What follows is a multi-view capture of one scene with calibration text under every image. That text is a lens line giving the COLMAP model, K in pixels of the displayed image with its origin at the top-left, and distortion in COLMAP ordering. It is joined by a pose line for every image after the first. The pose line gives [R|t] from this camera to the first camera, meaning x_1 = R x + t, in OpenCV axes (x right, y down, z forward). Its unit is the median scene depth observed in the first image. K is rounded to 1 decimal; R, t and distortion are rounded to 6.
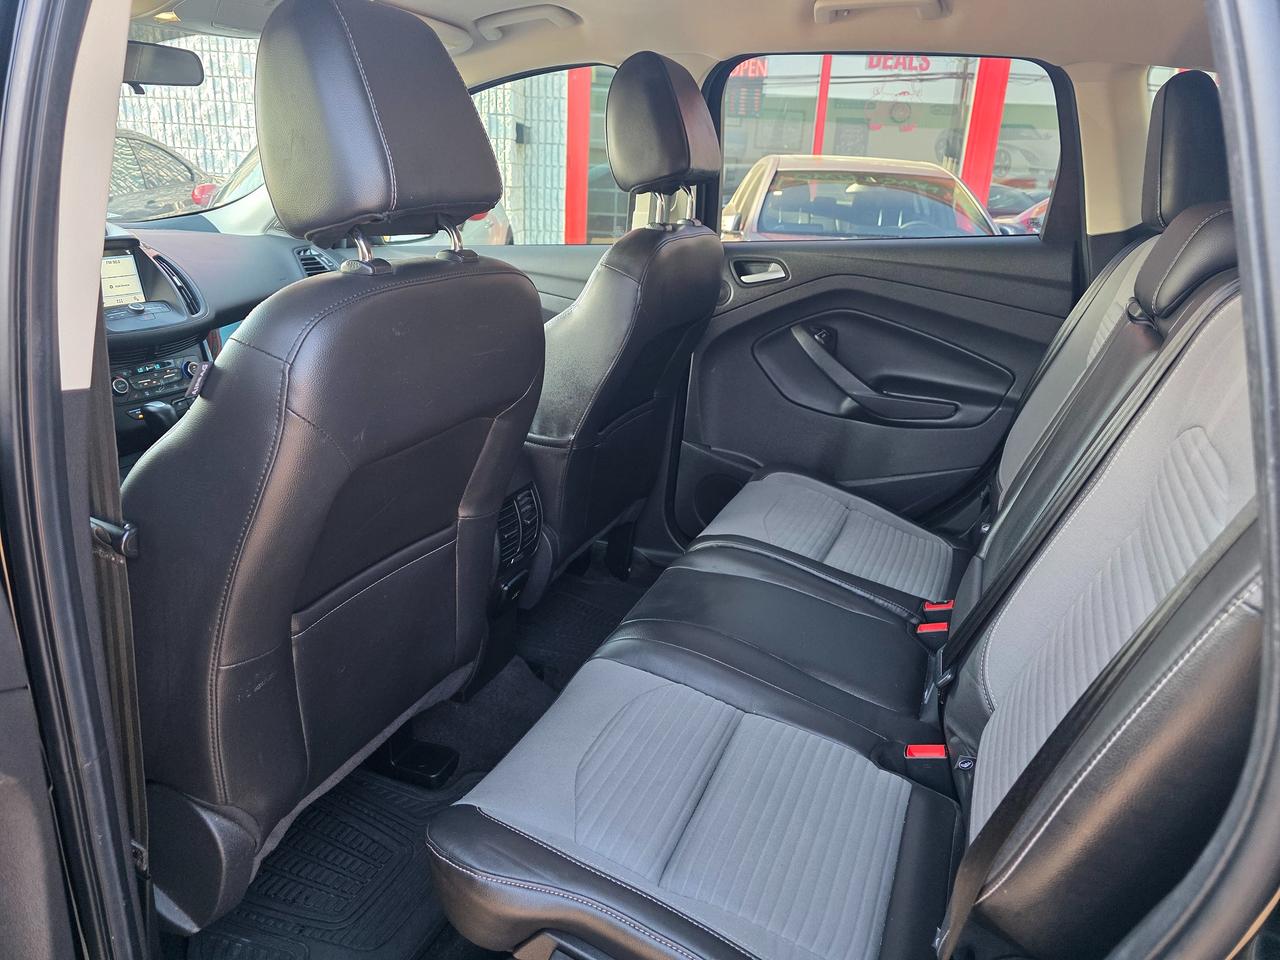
lens RADIAL K [[900.9, 0, 593.7], [0, 900.9, 456.5], [0, 0, 1]] dist [0.040508, 0.000575]
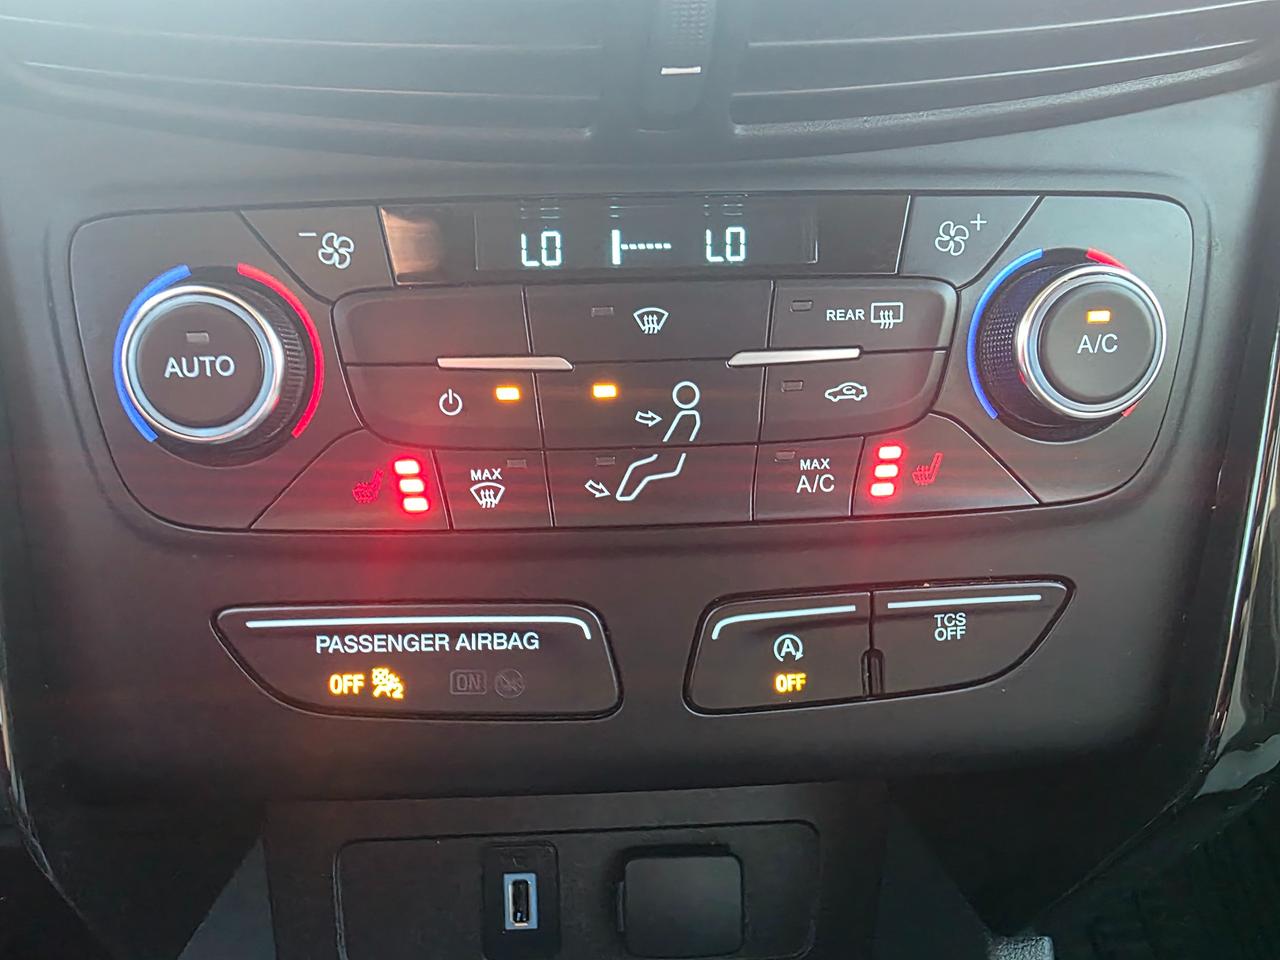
lens RADIAL K [[875.9, 0, 573.0], [0, 875.9, 496.7], [0, 0, 1]] dist [0.038340, -0.043254]
pose [[0.481885, 0.371395, -0.793632, -0.385955], [-0.254019, 0.926048, 0.279124, -0.092359], [0.838607, 0.067092, 0.540590, 0.902951]]
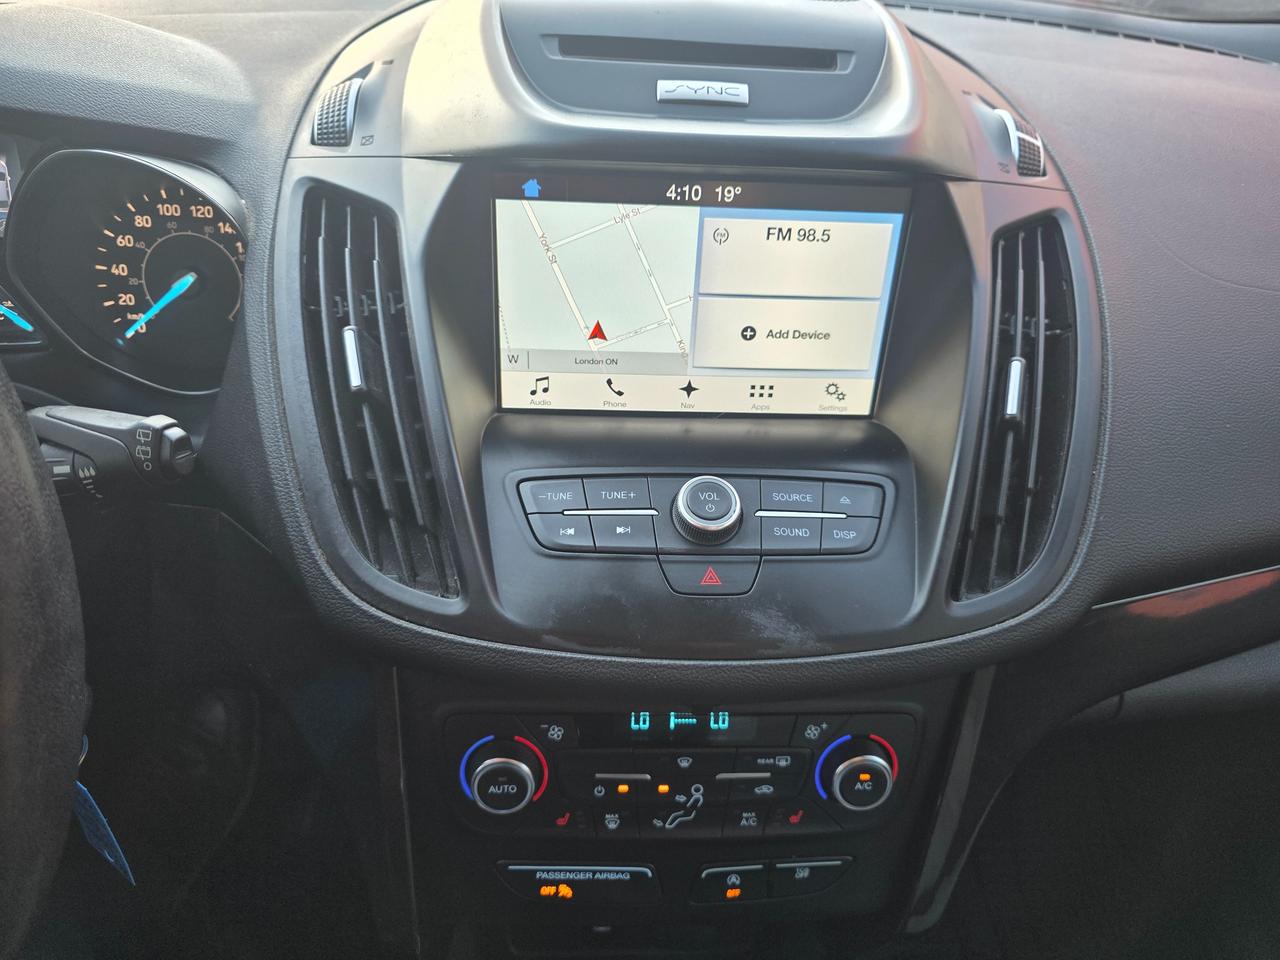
lens RADIAL K [[875.9, 0, 645.4], [0, 875.9, 466.0], [0, 0, 1]] dist [0.038340, -0.043254]
pose [[0.479921, 0.515664, -0.709765, -0.348608], [-0.316593, 0.856304, 0.408058, -0.234478], [0.818196, 0.028871, 0.574214, 0.822339]]
